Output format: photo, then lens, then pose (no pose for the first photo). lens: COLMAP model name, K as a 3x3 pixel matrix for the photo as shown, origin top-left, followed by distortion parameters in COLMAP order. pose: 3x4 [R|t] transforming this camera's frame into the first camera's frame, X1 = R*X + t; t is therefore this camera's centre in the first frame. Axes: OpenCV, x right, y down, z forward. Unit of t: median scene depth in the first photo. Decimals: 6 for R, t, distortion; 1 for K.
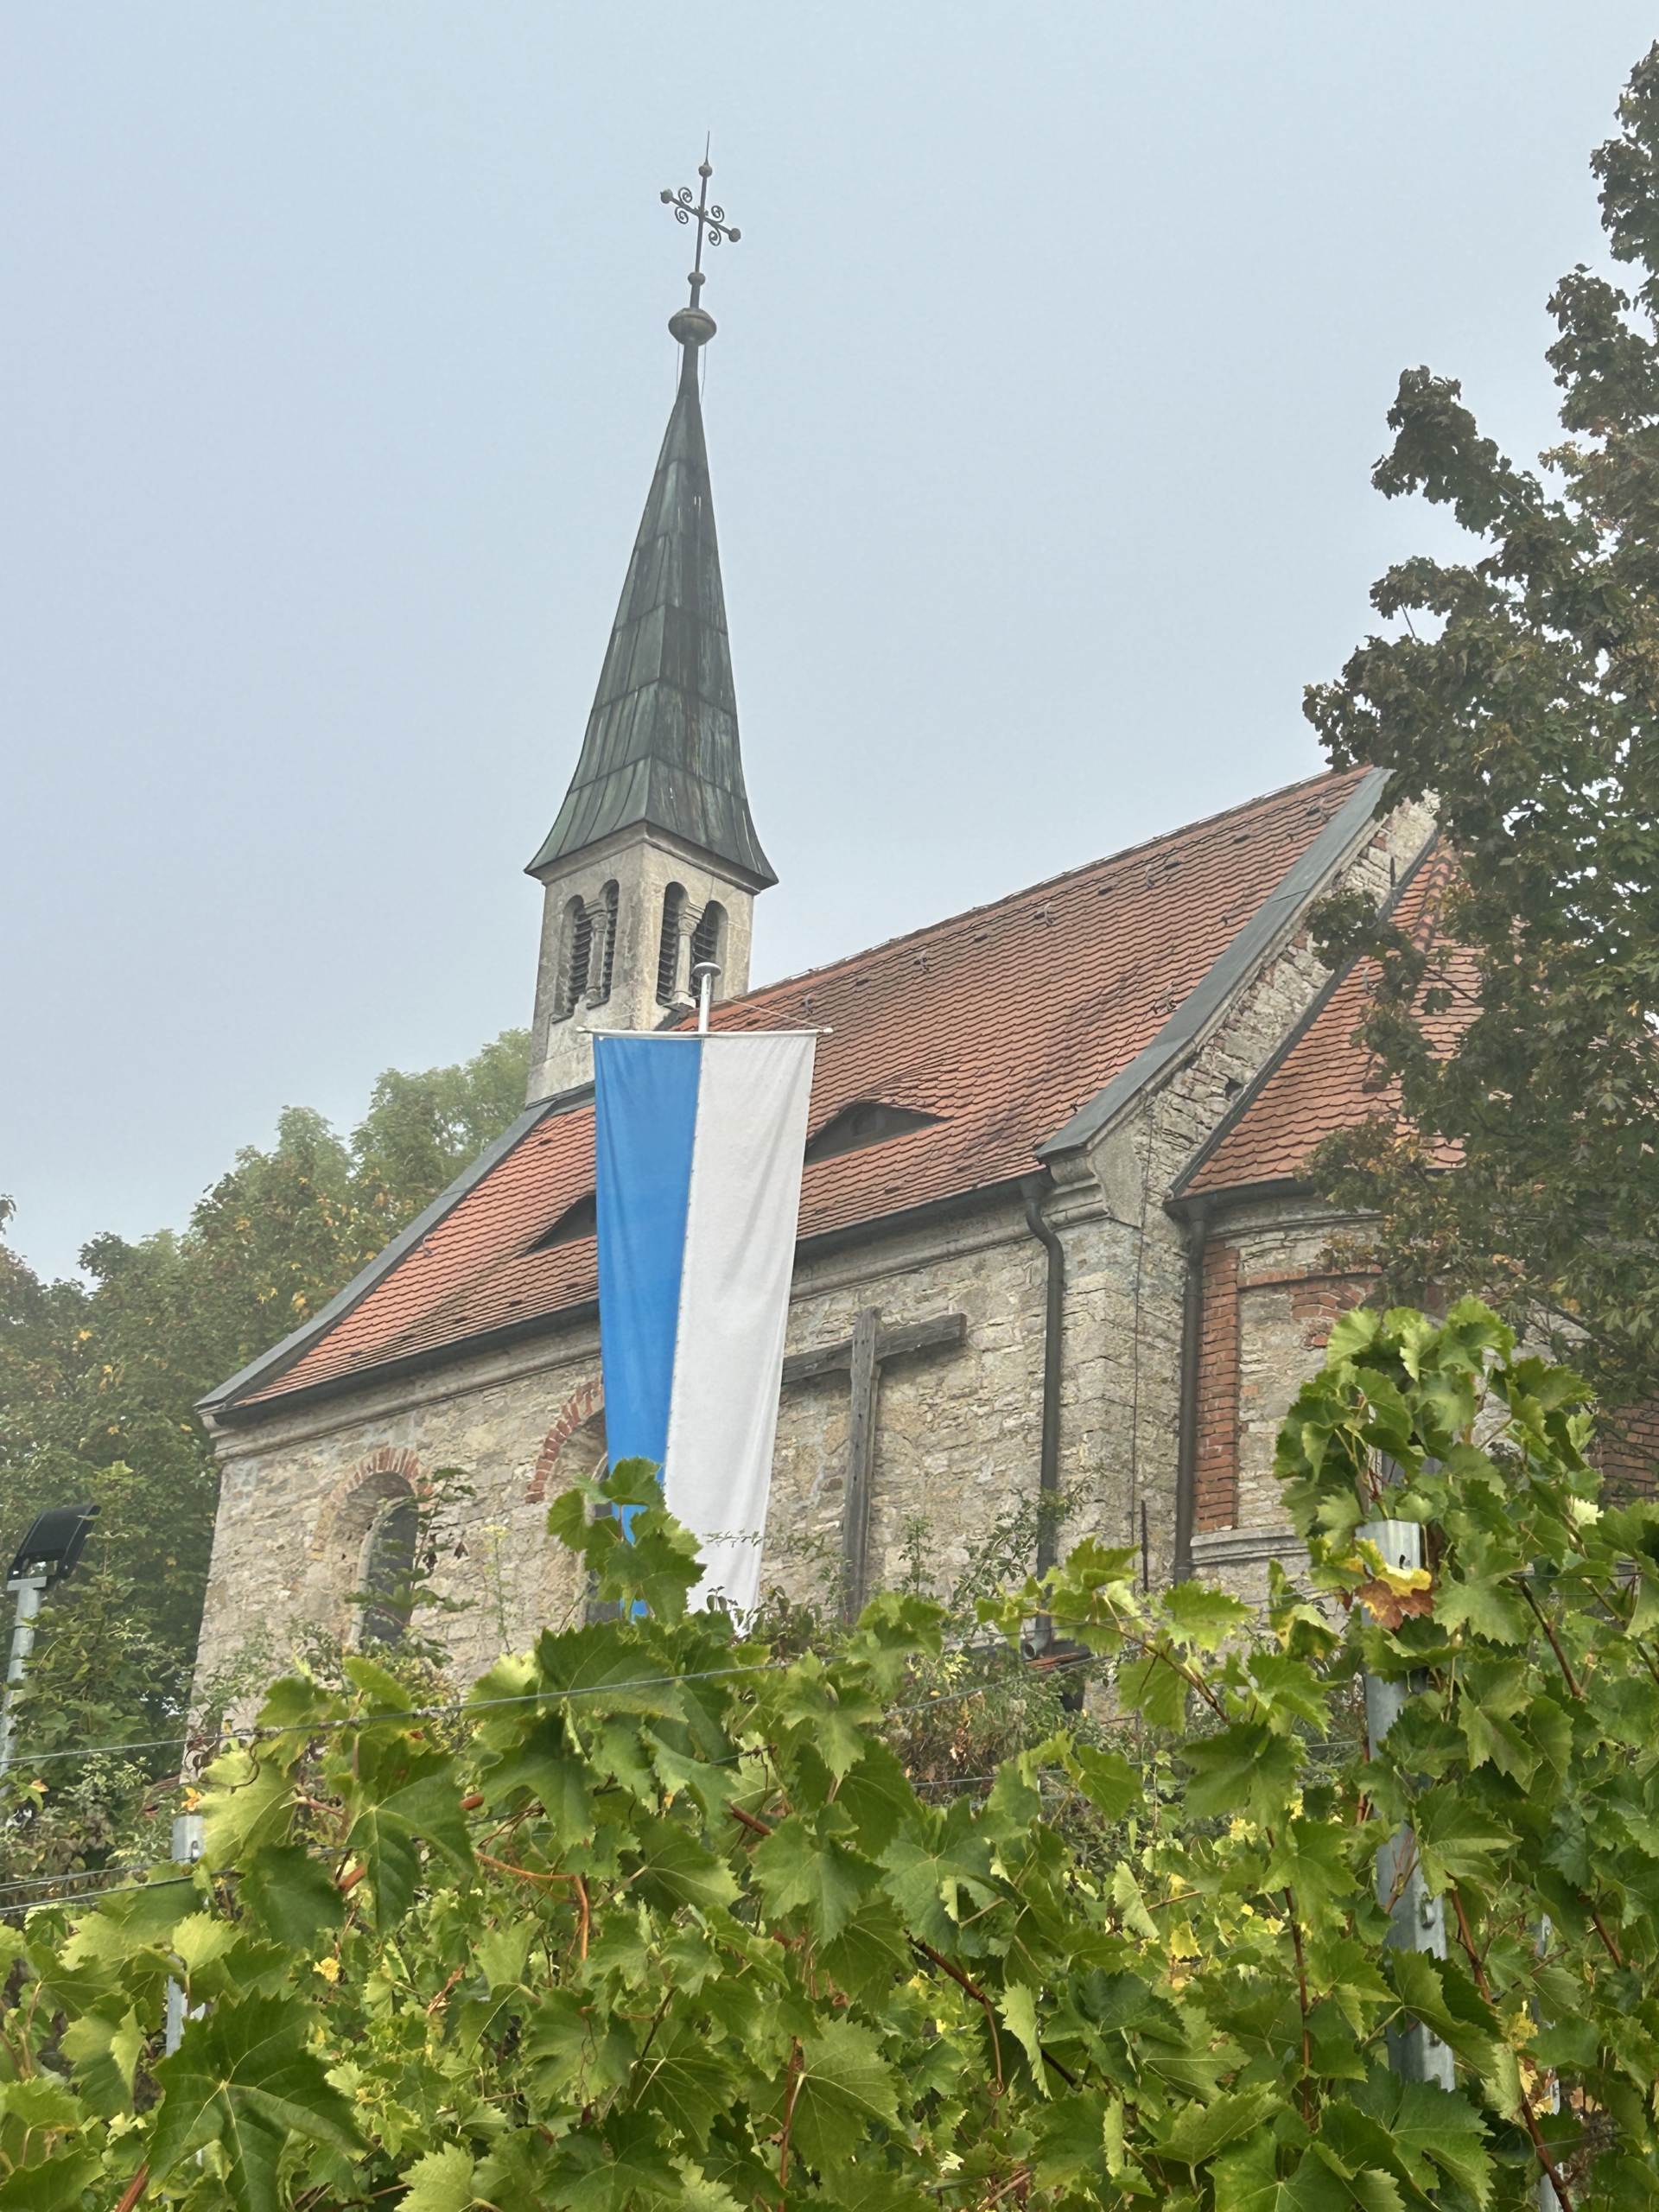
lens RADIAL K [[3518.1, 0, 829.5], [0, 3518.1, 1106.0], [0, 0, 1]] dist [0.011295, 0.147740]
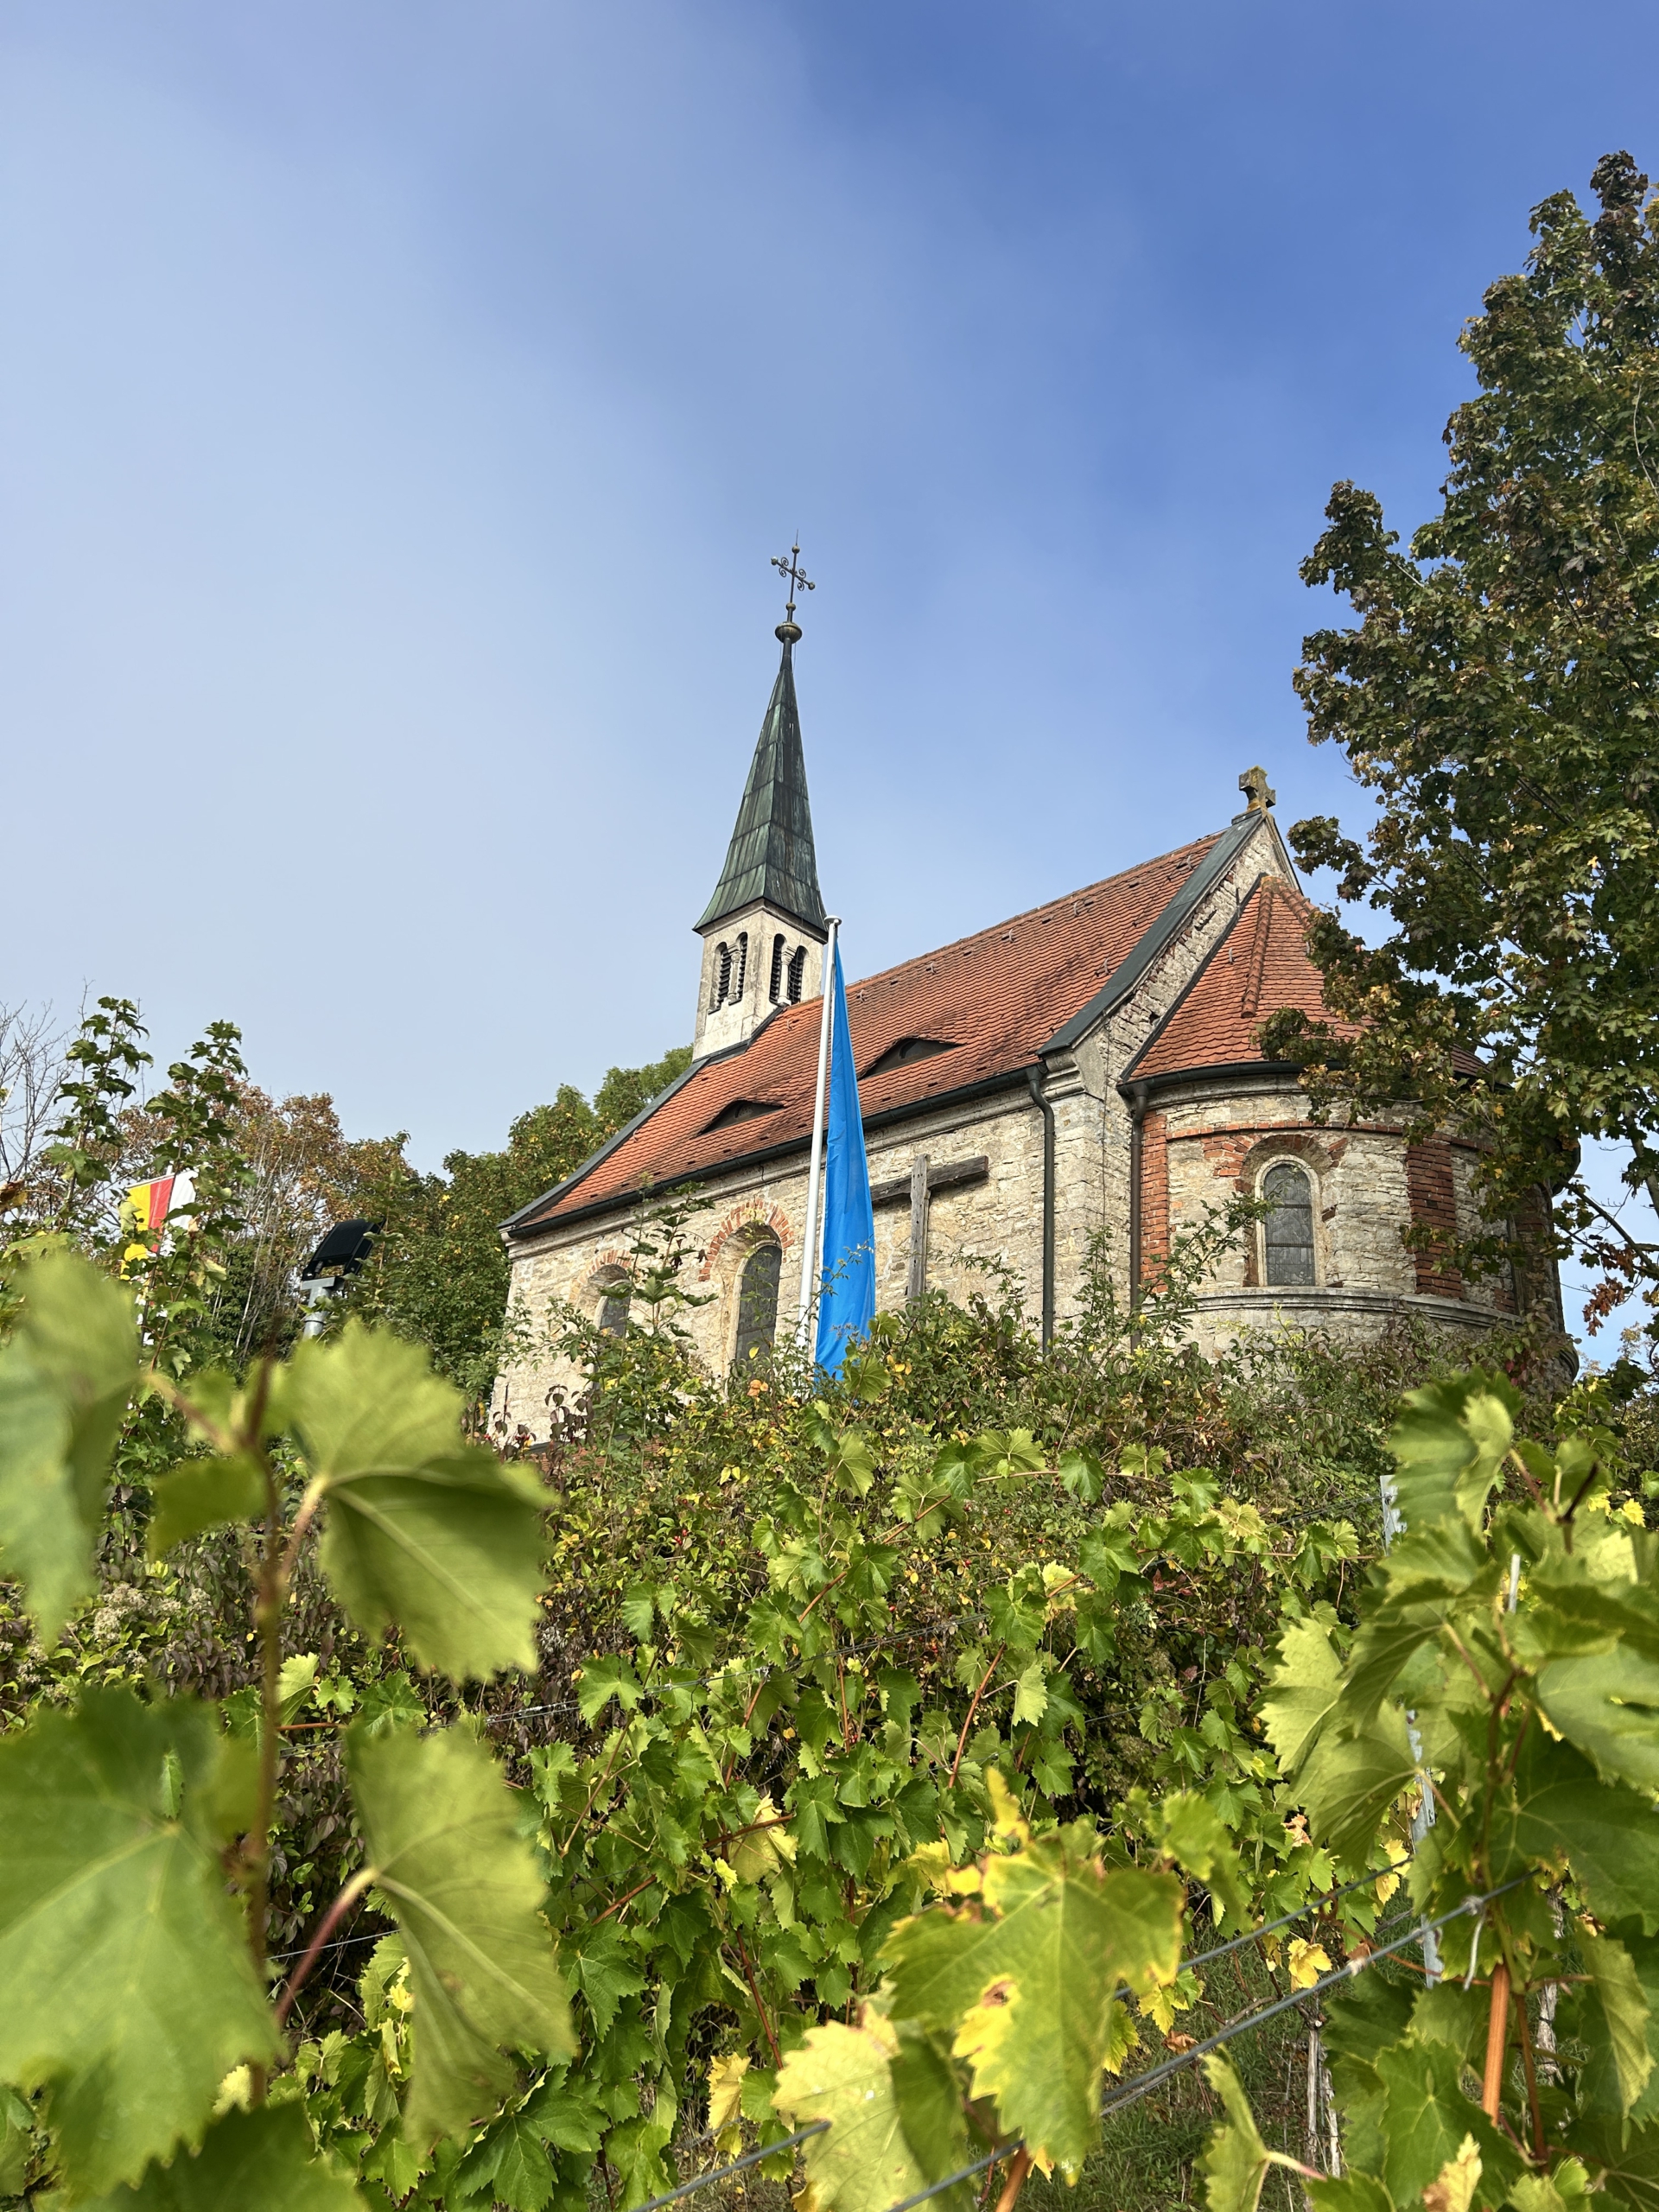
lens RADIAL K [[1656.1, 0, 829.5], [0, 1656.1, 1106.0], [0, 0, 1]] dist [0.005099, 0.000947]
pose [[0.999873, 0.011207, 0.011318, -0.039060], [-0.011032, 0.999820, -0.015443, 0.047586], [-0.011489, 0.015316, 0.999817, 0.258812]]
